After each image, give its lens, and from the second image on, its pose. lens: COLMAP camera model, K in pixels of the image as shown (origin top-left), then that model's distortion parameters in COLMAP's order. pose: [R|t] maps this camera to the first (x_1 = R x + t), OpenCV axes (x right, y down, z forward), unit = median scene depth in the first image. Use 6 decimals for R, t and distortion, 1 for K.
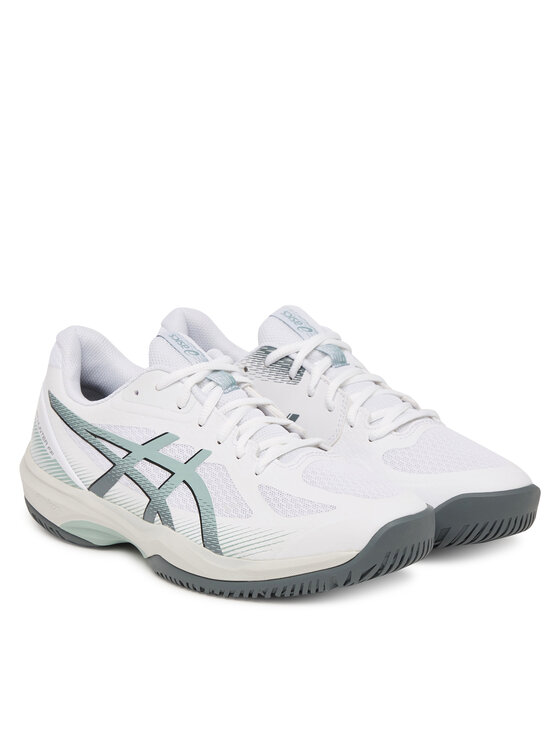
lens RADIAL K [[2353.9, 0, 279.0], [0, 2353.9, 373.0], [0, 0, 1]] dist [1.052639, 0.000000]
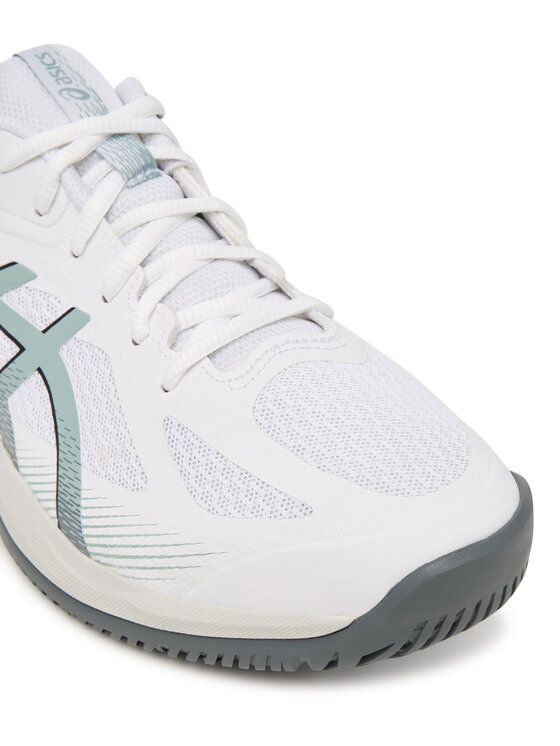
lens RADIAL K [[1553.5, 0, 283.2], [0, 1553.5, 373.4], [0, 0, 1]] dist [-0.133409, 0.000000]
pose [[0.992208, 0.048659, -0.114701, 0.048224], [-0.011518, 0.952465, 0.304429, -0.053340], [0.124062, -0.300735, 0.945604, 0.695927]]
